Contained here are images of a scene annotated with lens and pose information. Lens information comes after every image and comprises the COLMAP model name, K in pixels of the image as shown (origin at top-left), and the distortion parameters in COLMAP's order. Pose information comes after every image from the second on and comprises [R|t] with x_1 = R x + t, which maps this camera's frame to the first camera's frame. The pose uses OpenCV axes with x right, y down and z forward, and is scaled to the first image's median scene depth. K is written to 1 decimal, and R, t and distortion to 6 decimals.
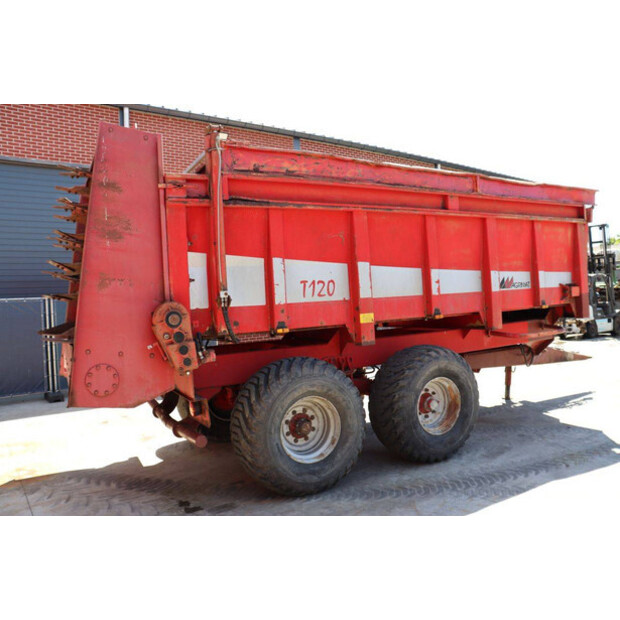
lens RADIAL K [[511.3, 0, 313.7], [0, 511.3, 301.6], [0, 0, 1]] dist [-0.162481, 0.115400]
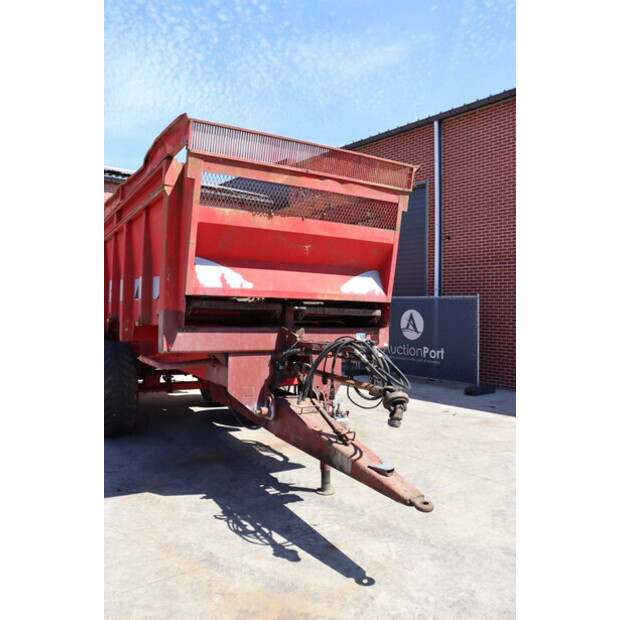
lens RADIAL K [[511.3, 0, 295.9], [0, 511.3, 309.6], [0, 0, 1]] dist [-0.162481, 0.115400]
pose [[0.001694, 0.049321, -0.998782, 1.788967], [-0.022928, 0.998522, 0.049270, -0.079115], [0.999736, 0.022816, 0.002822, 1.797128]]
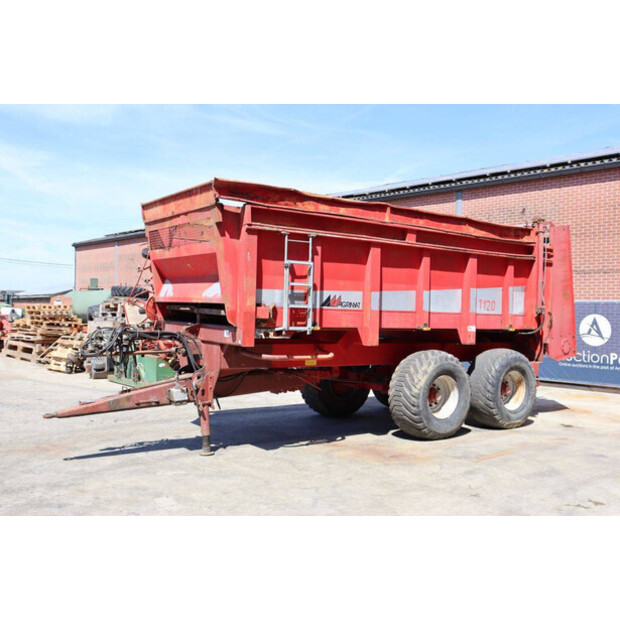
lens RADIAL K [[629.1, 0, 306.8], [0, 629.1, 309.4], [0, 0, 1]] dist [-0.065124, 0.000000]
pose [[-0.994216, 0.026486, -0.104083, 0.622956], [0.025635, 0.999626, 0.009507, -0.038858], [0.104296, 0.006784, -0.994523, 3.595503]]
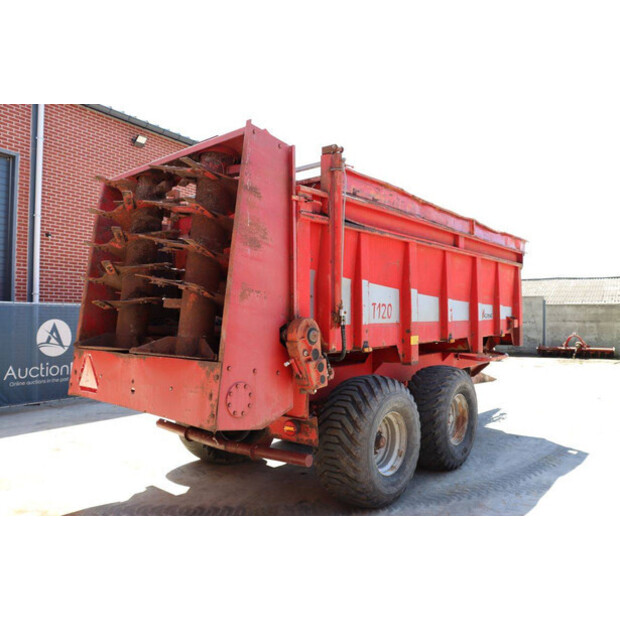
lens RADIAL K [[511.3, 0, 319.5], [0, 511.3, 304.6], [0, 0, 1]] dist [-0.162481, 0.115400]
pose [[0.929970, 0.059360, 0.362811, -0.559704], [-0.046350, 0.997935, -0.044469, 0.016226], [-0.364702, 0.024539, 0.930801, 0.064446]]
